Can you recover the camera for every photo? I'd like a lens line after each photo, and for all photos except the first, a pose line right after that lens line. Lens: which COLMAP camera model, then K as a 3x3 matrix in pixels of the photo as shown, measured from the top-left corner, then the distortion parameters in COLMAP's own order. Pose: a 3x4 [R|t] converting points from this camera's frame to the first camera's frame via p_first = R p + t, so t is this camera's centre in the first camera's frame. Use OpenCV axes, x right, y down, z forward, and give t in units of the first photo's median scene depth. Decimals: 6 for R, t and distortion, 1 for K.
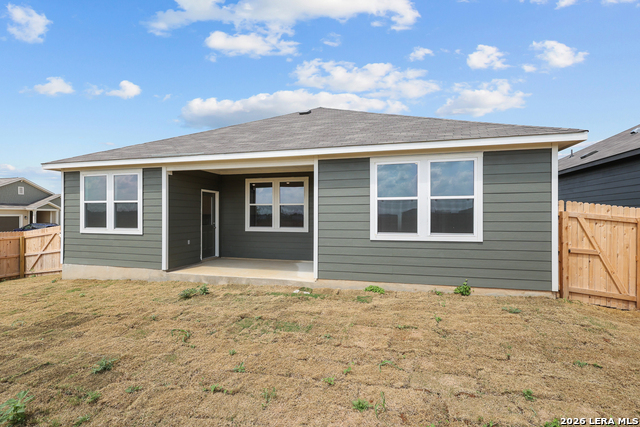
lens RADIAL K [[304.0, 0, 320.0], [0, 304.0, 213.5], [0, 0, 1]] dist [-0.001014, 0.000153]
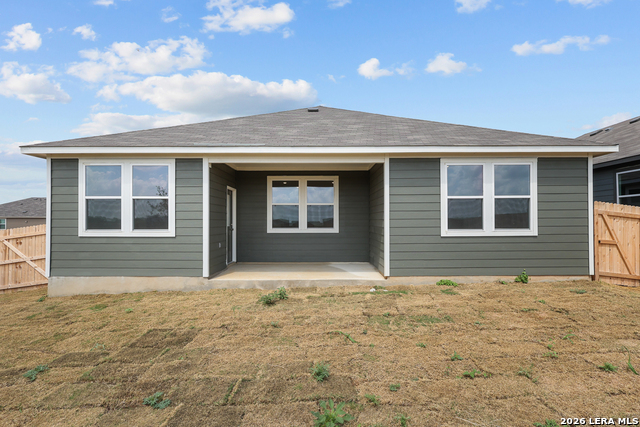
lens RADIAL K [[316.5, 0, 320.4], [0, 316.5, 217.8], [0, 0, 1]] dist [-0.001036, -0.000073]
pose [[0.964959, -0.000556, 0.262400, -0.529995], [0.002113, 0.999982, -0.005652, 0.028226], [-0.262392, 0.006008, 0.964943, 0.053591]]
